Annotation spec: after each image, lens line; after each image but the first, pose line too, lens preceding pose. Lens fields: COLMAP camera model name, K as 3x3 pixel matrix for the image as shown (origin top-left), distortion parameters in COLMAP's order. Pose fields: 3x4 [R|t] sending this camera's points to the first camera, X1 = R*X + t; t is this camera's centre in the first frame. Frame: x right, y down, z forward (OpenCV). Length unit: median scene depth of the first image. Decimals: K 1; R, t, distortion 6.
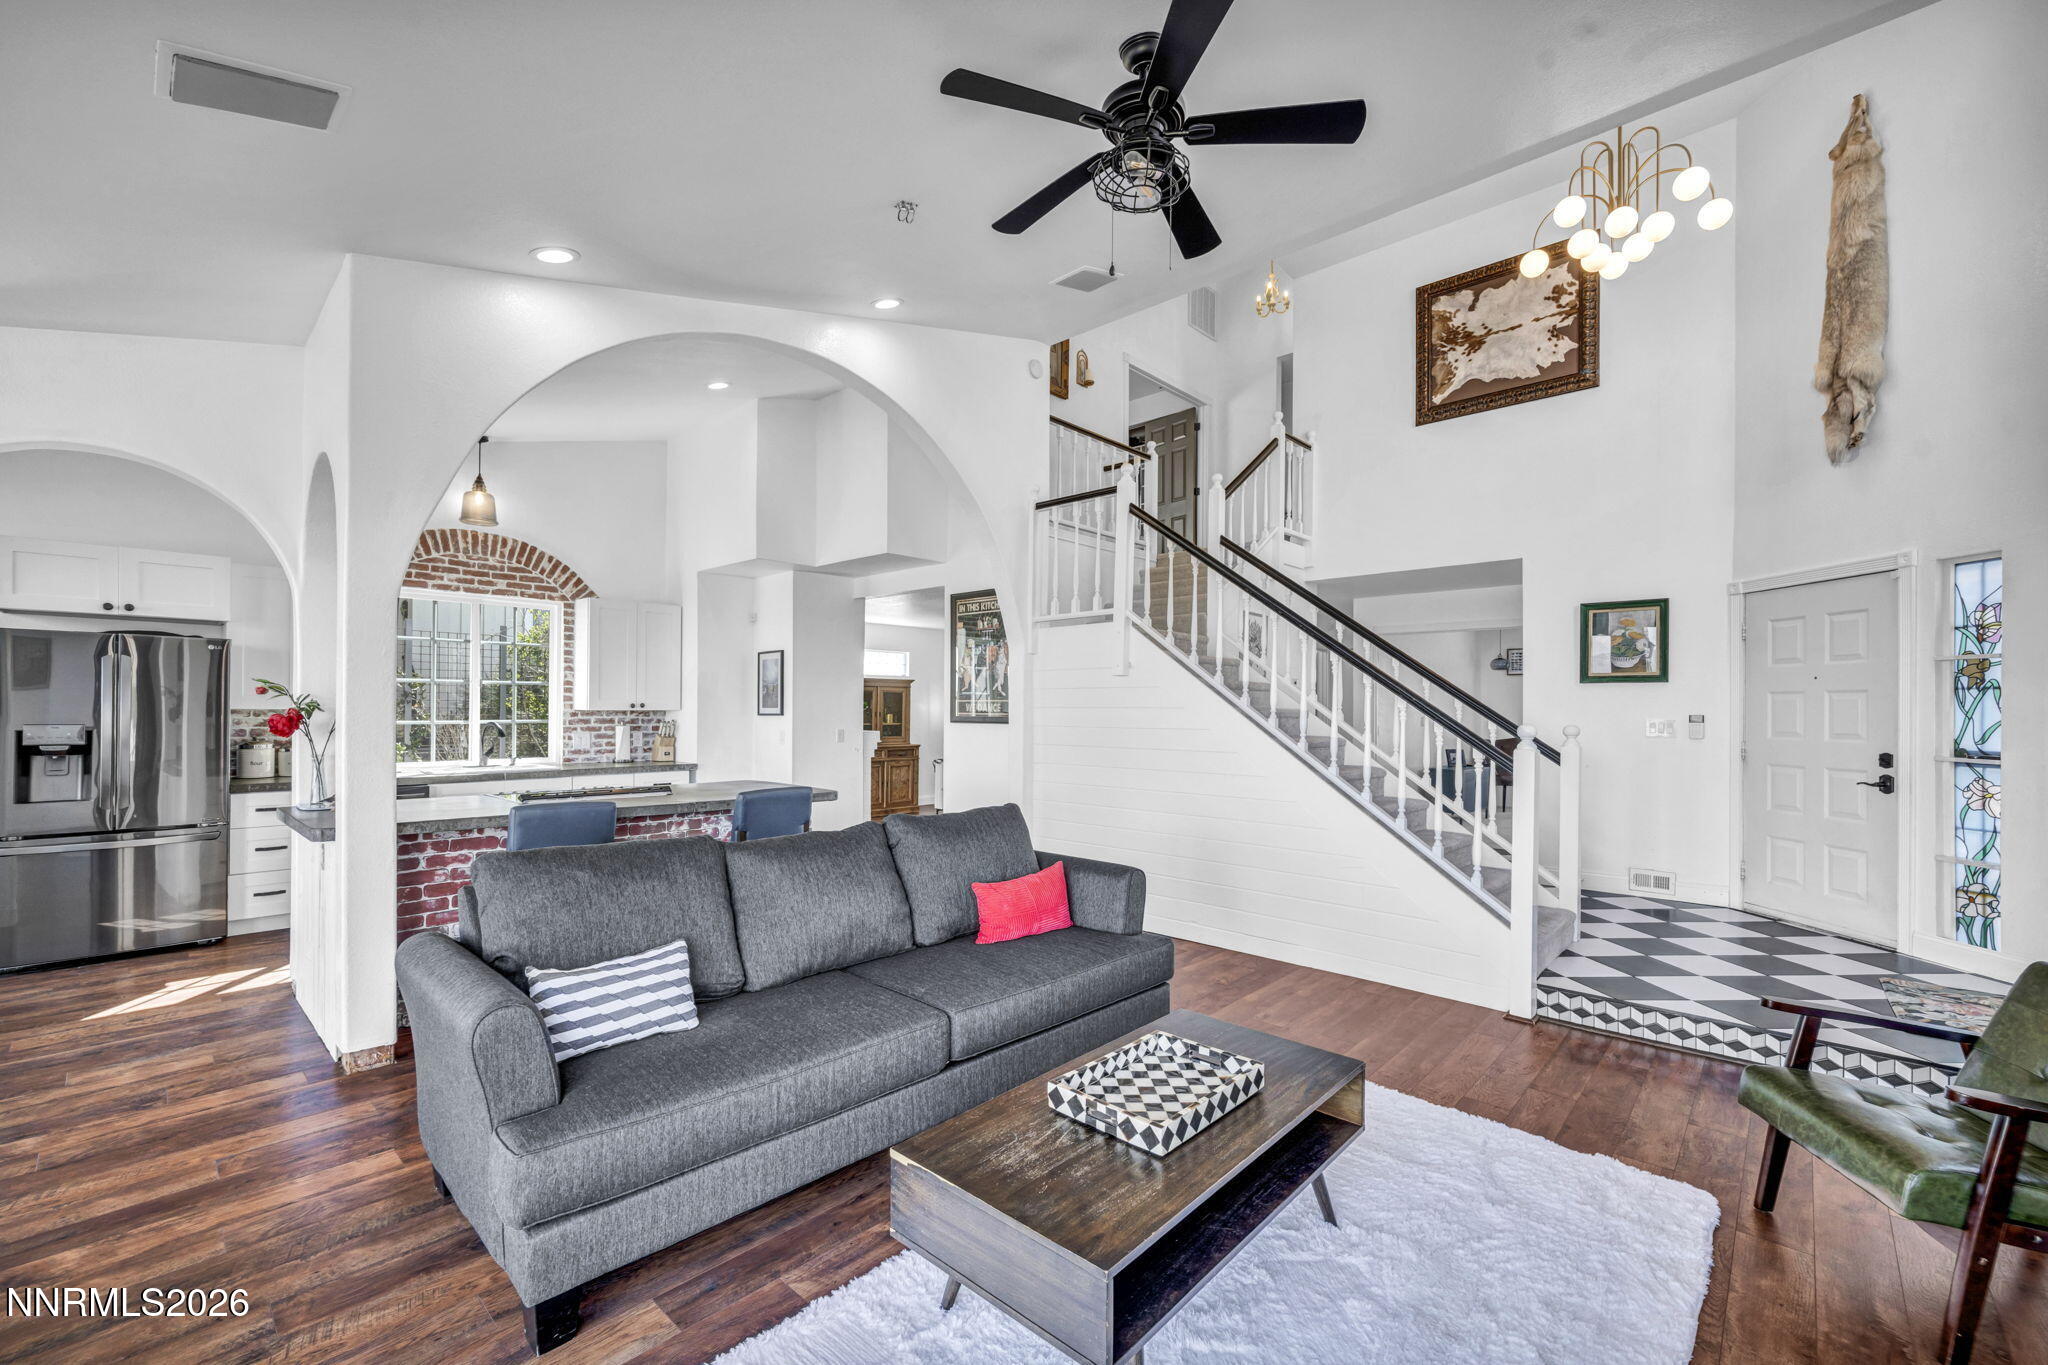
lens RADIAL K [[831.8, 0, 1006.4], [0, 831.8, 708.8], [0, 0, 1]] dist [-0.001702, -0.000058]
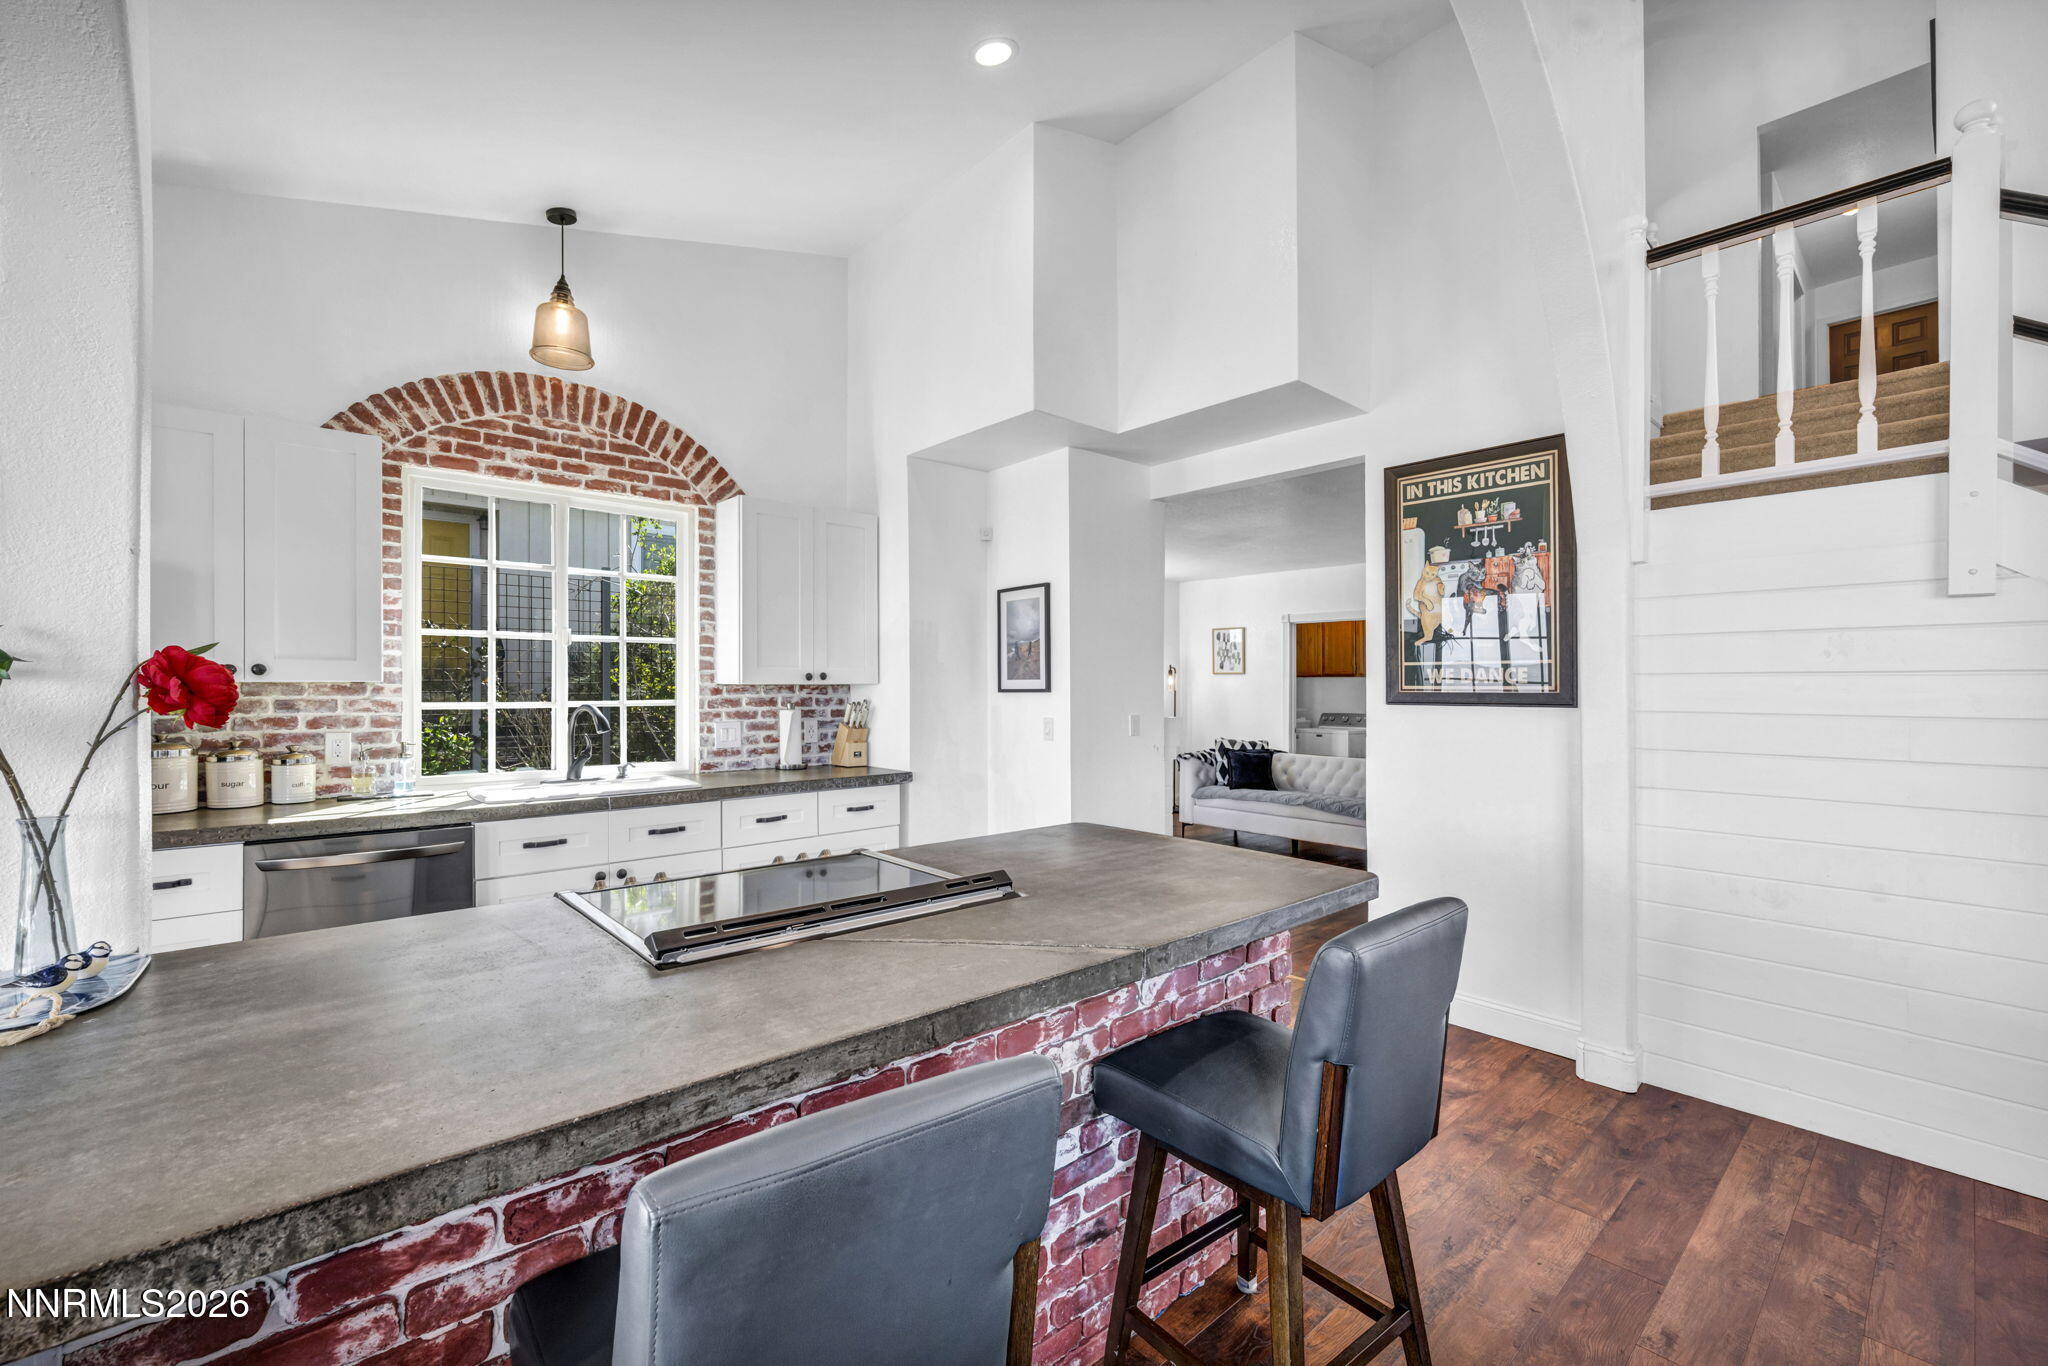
lens RADIAL K [[831.8, 0, 1017.6], [0, 831.8, 696.1], [0, 0, 1]] dist [-0.001702, -0.000058]
pose [[0.996259, -0.002926, -0.086364, -0.262523], [0.003818, 0.999941, 0.010165, 0.005256], [0.086330, -0.010457, 0.996212, 0.436572]]
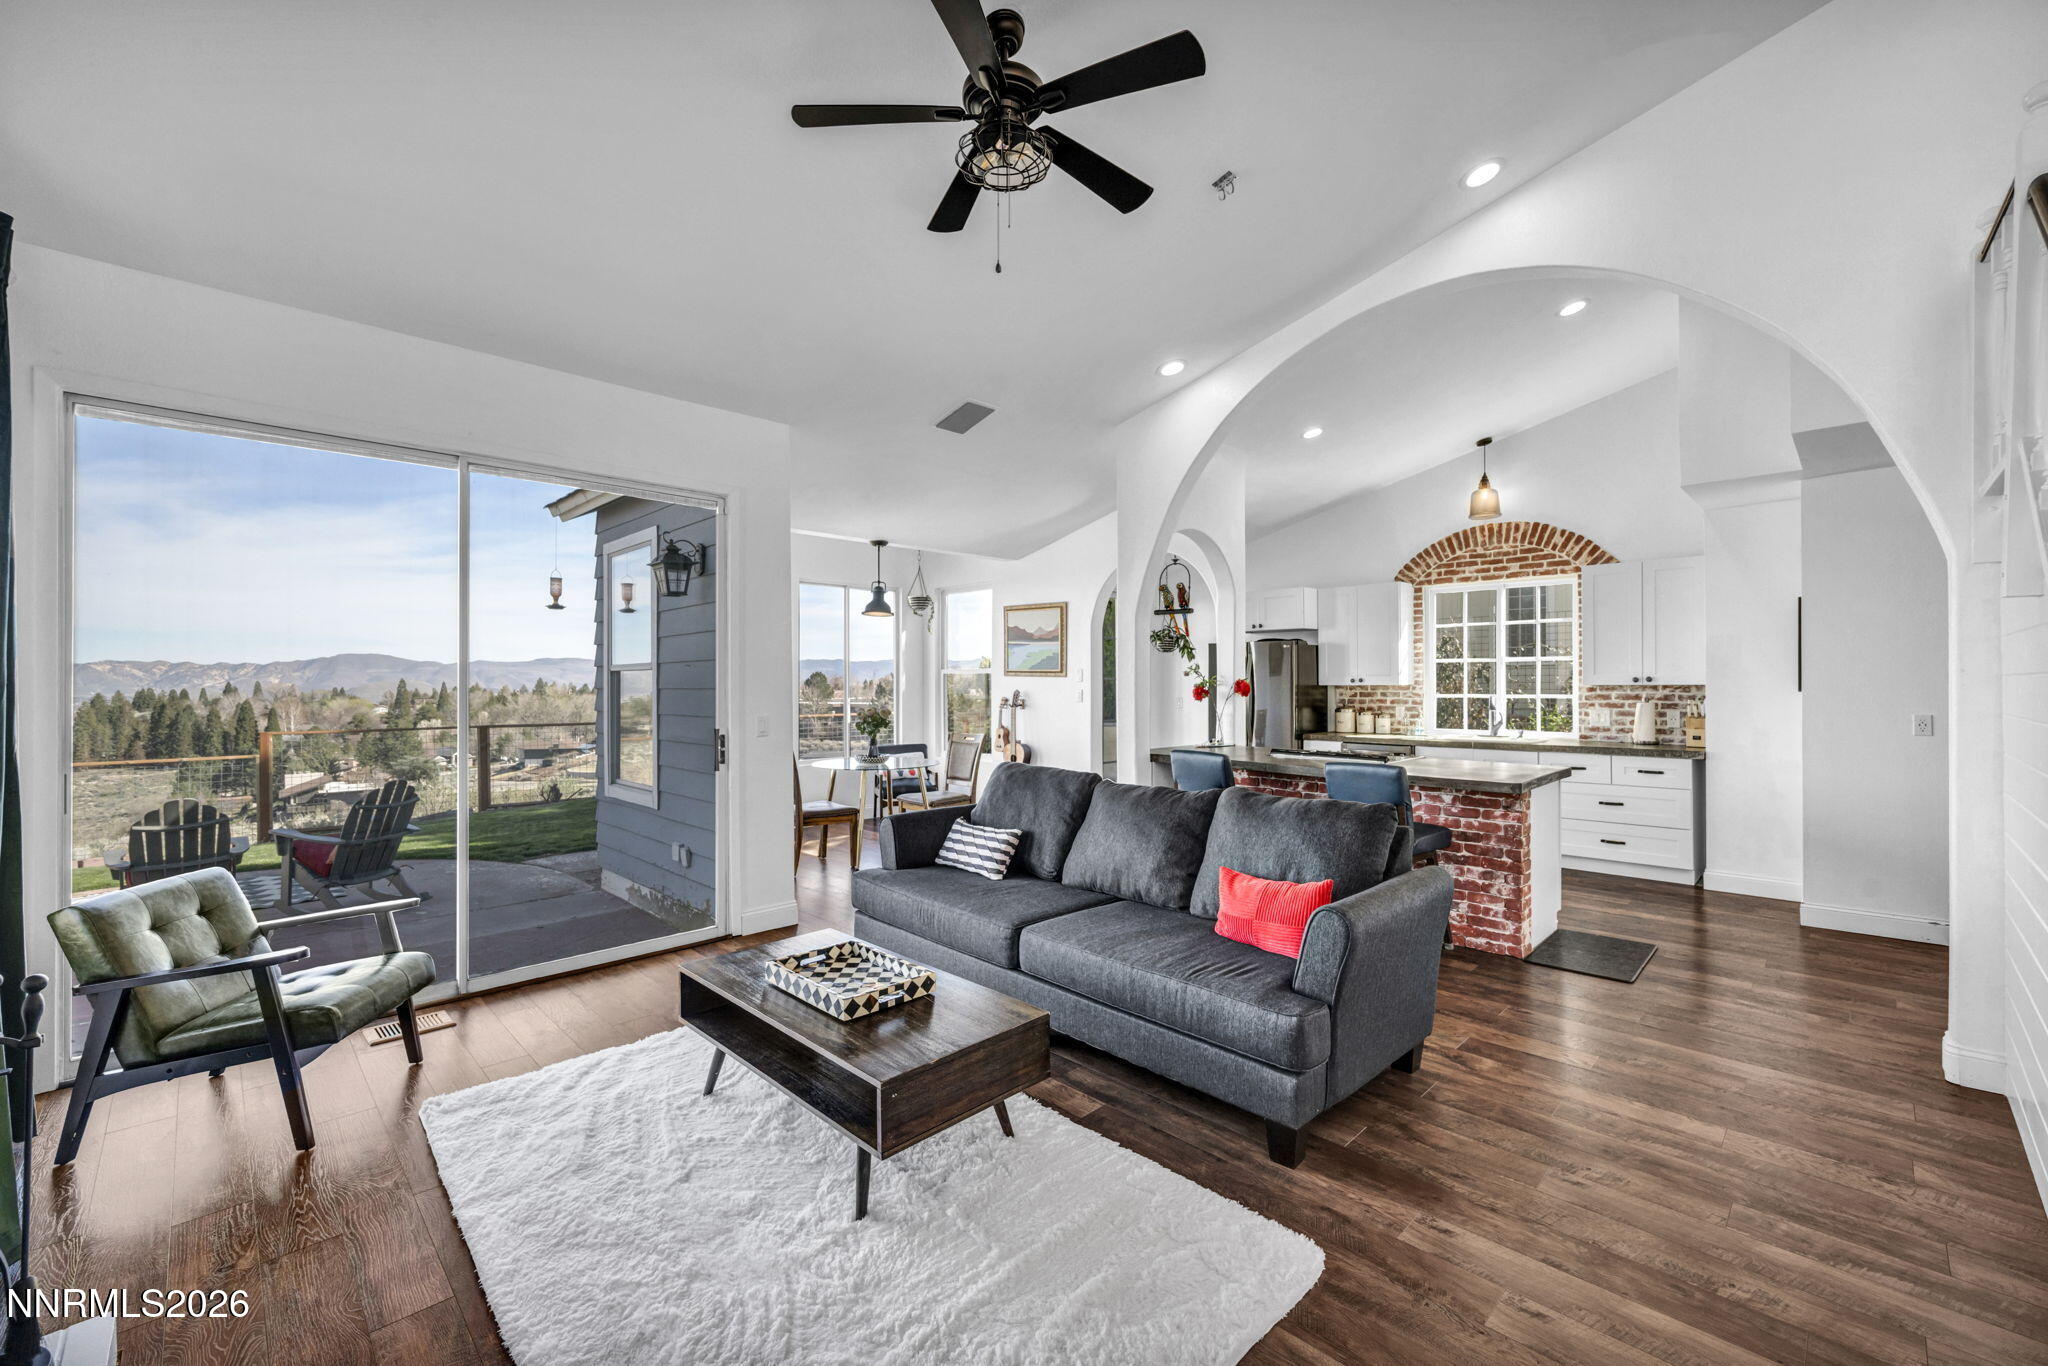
lens RADIAL K [[831.8, 0, 1042.6], [0, 831.8, 687.8], [0, 0, 1]] dist [-0.001702, -0.000058]
pose [[-0.018849, 0.000792, -0.999822, 0.475696], [0.003690, 0.999993, 0.000723, 0.001808], [0.999816, -0.003676, -0.018852, 0.416564]]
